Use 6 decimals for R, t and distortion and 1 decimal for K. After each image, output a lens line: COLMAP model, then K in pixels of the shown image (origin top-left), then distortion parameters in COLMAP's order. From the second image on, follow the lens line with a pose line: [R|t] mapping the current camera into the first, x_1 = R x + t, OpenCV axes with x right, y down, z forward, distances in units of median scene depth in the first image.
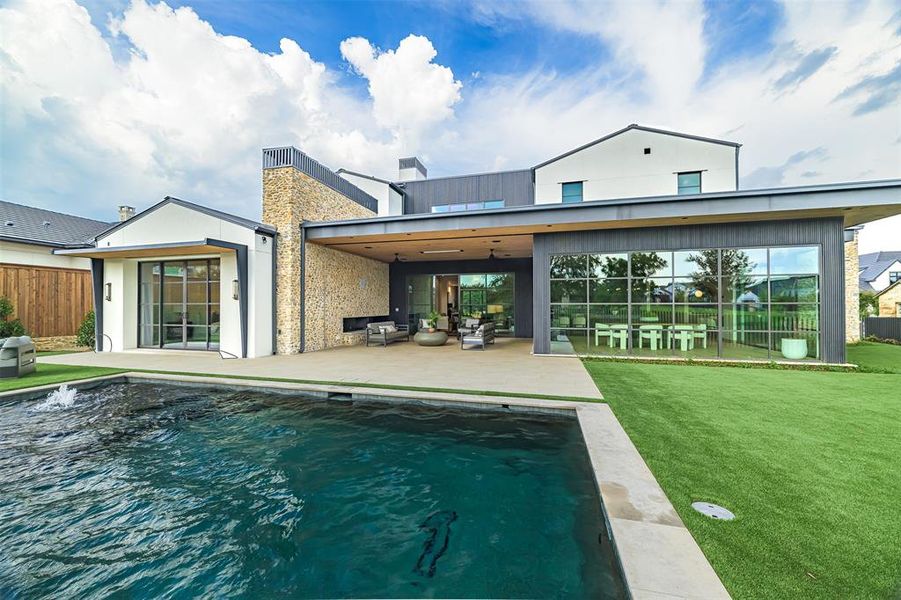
lens RADIAL K [[372.3, 0, 450.5], [0, 372.3, 300.0], [0, 0, 1]] dist [-0.001006, -0.000143]
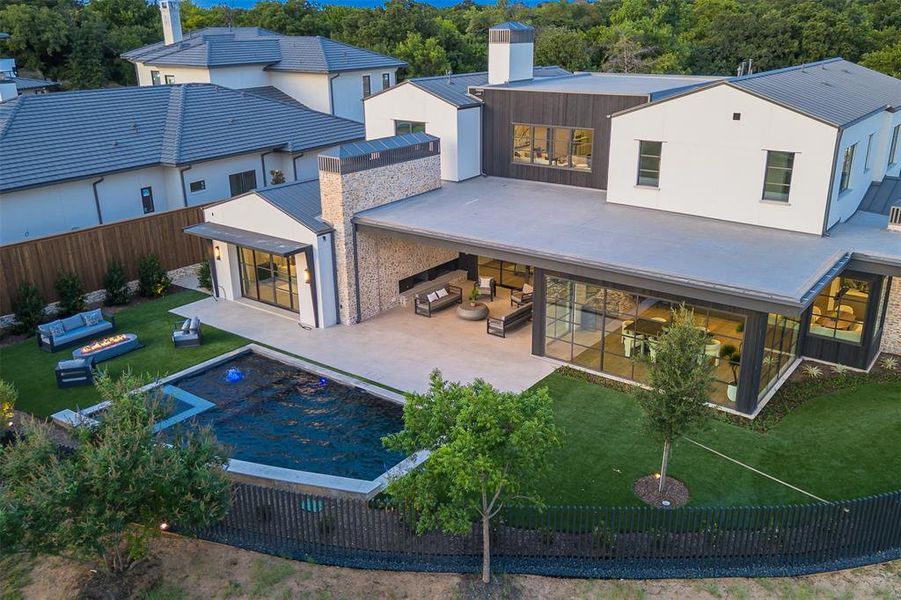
lens RADIAL K [[798.5, 0, 450.5], [0, 798.5, 300.0], [0, 0, 1]] dist [-0.001492, -0.000113]
pose [[0.931545, 0.114207, -0.345227, 0.777025], [0.016920, 0.934756, 0.354889, -0.855387], [0.363233, -0.336436, 0.868834, -1.139138]]
